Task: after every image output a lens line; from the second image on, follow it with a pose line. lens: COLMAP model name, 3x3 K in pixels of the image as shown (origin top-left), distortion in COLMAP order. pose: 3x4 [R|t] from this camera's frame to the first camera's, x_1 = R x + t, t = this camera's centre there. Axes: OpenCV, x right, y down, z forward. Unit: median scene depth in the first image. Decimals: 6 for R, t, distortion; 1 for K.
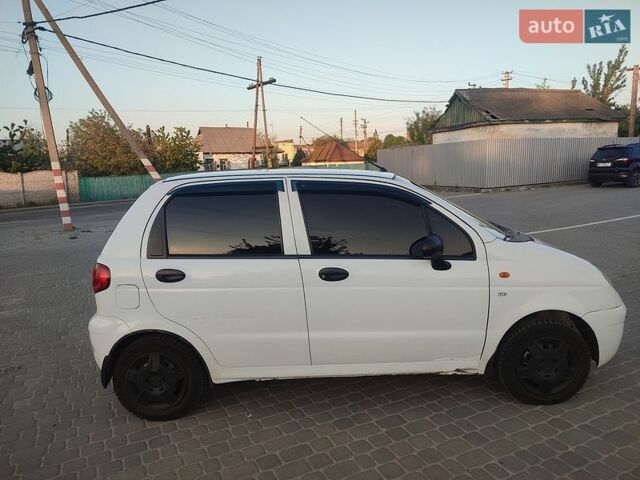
lens RADIAL K [[460.3, 0, 318.4], [0, 460.3, 238.1], [0, 0, 1]] dist [0.009890, -0.000848]
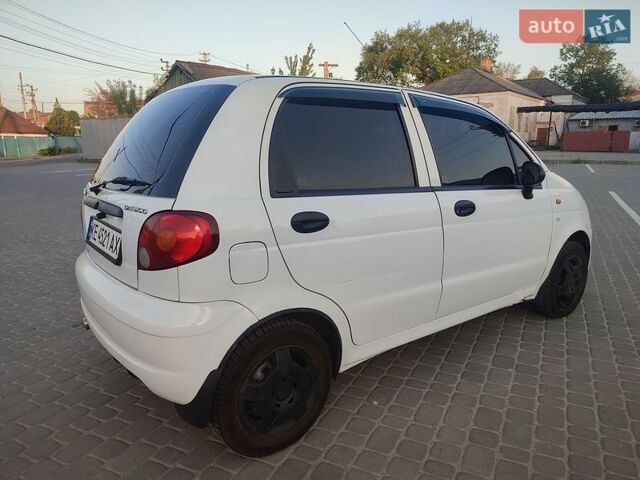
lens RADIAL K [[460.3, 0, 320.2], [0, 460.3, 241.9], [0, 0, 1]] dist [0.009890, -0.000848]
pose [[0.795109, -0.089350, 0.599848, -0.677368], [0.061470, 0.995867, 0.066859, 0.064912], [-0.603343, -0.016288, 0.797316, 0.461770]]
